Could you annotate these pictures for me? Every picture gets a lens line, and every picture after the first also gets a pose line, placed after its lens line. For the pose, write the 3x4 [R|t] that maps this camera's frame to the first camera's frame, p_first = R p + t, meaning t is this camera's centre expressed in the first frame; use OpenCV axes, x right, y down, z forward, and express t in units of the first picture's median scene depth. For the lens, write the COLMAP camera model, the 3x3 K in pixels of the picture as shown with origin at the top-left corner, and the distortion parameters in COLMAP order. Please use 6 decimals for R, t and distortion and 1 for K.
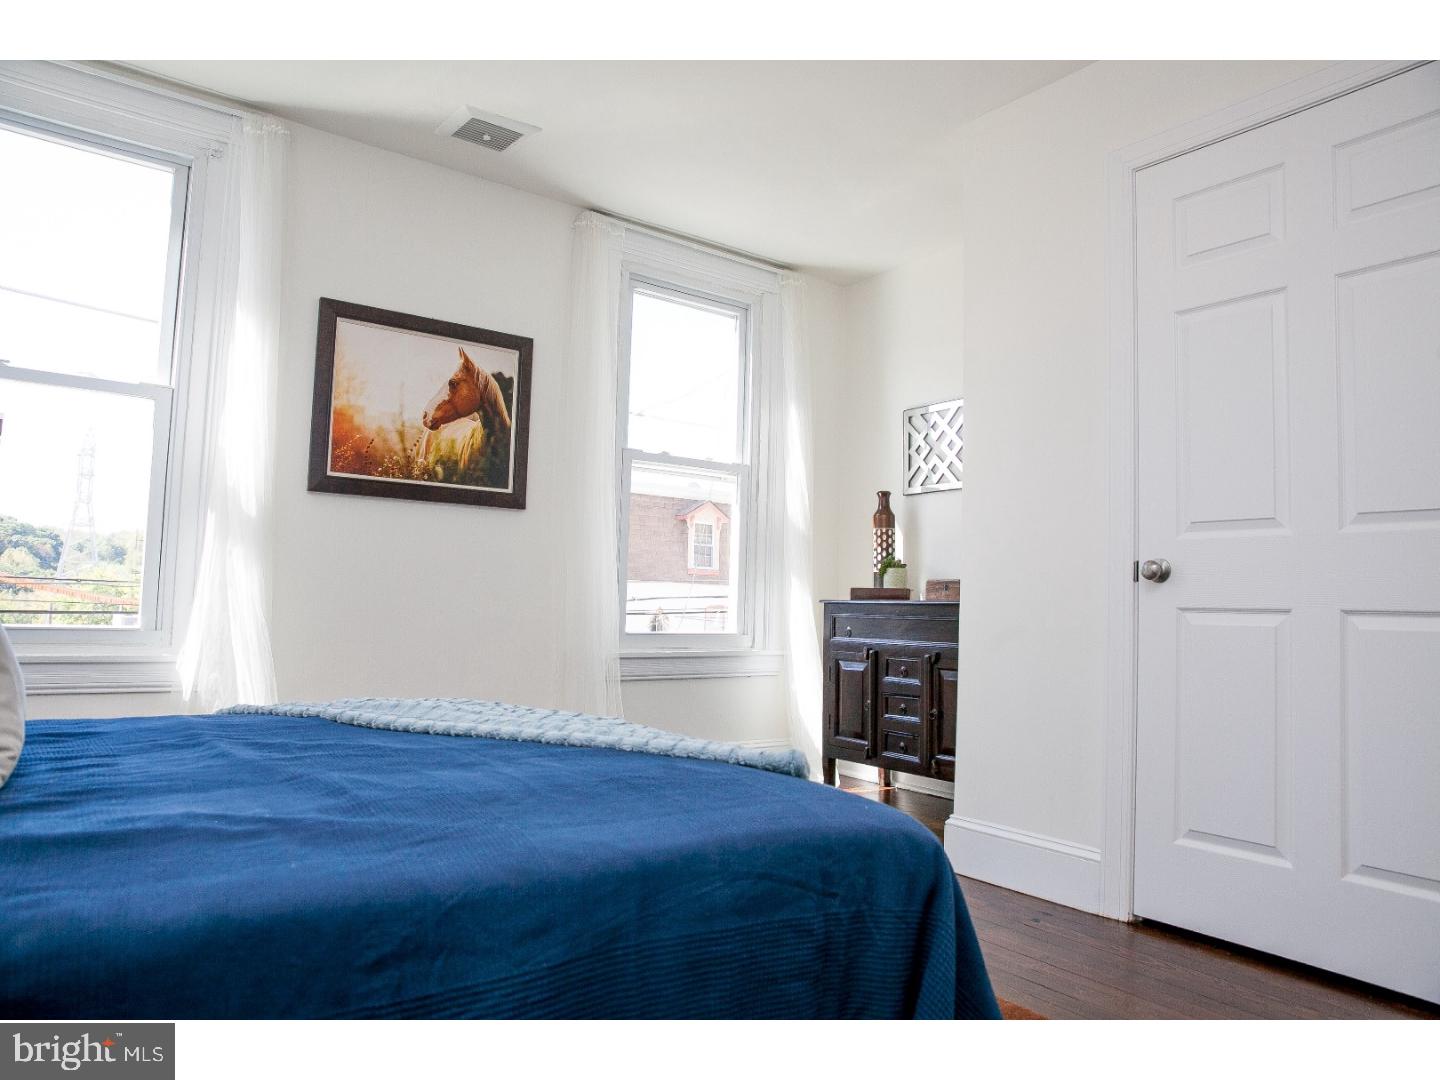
lens RADIAL K [[980.2, 0, 720.0], [0, 980.2, 540.0], [0, 0, 1]] dist [-0.108059, 0.087039]
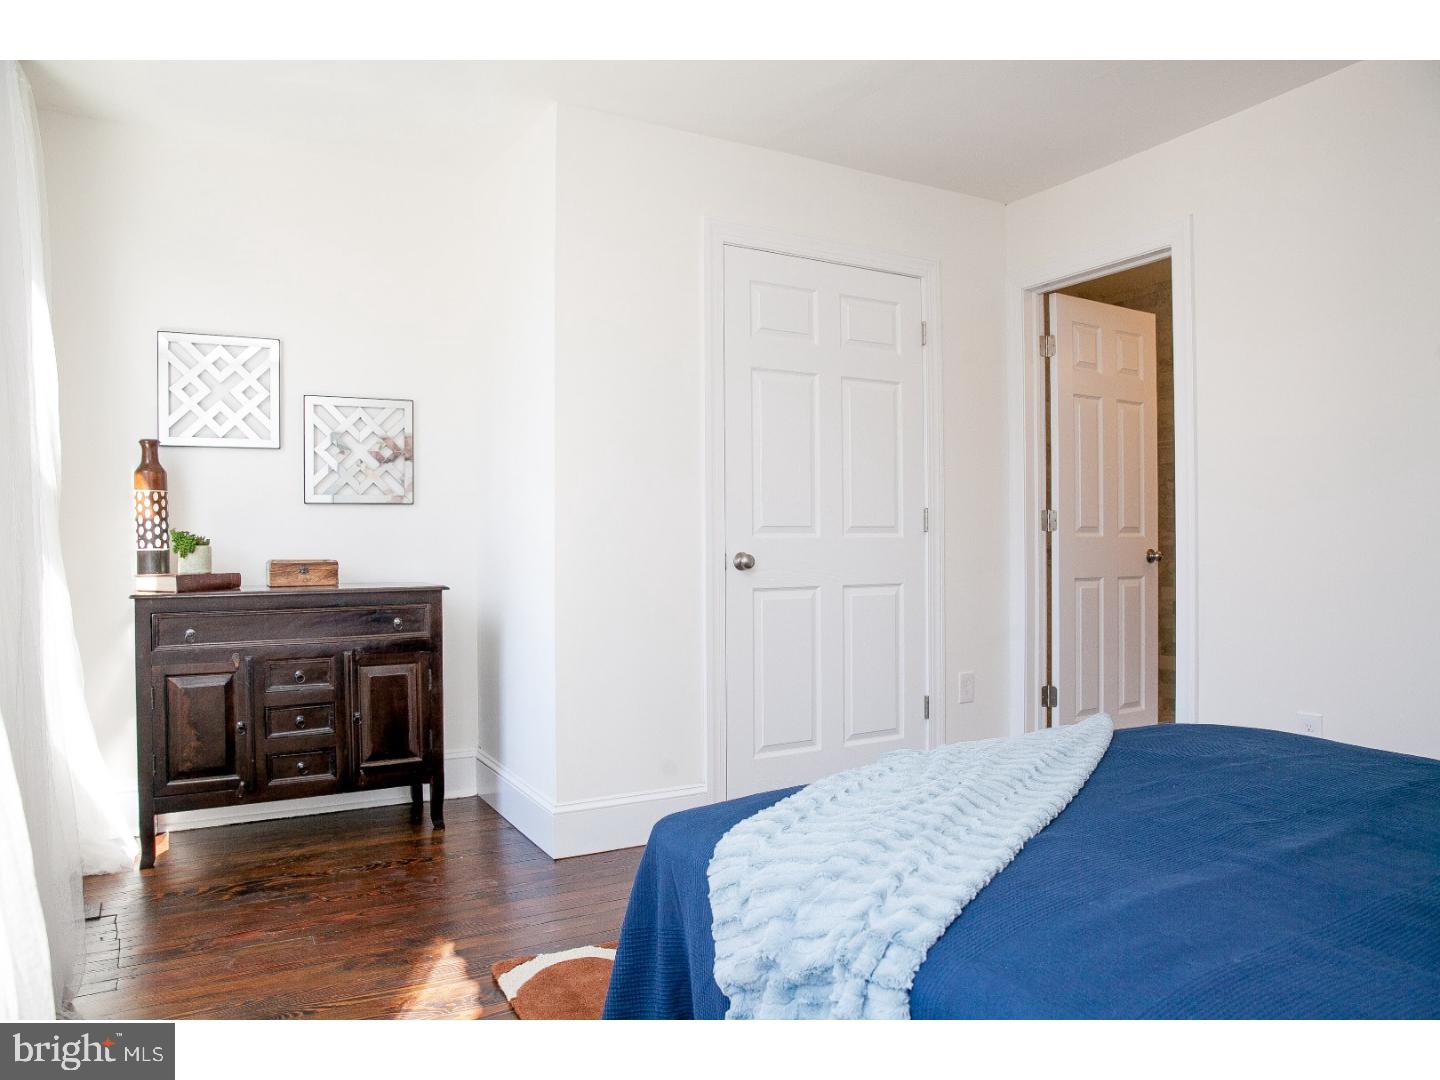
lens RADIAL K [[980.2, 0, 720.0], [0, 980.2, 540.0], [0, 0, 1]] dist [-0.108059, 0.087039]
pose [[0.107859, -0.035916, 0.993517, -0.525490], [-0.058664, 0.997376, 0.042425, -0.031952], [-0.992434, -0.062860, 0.105469, 0.523204]]
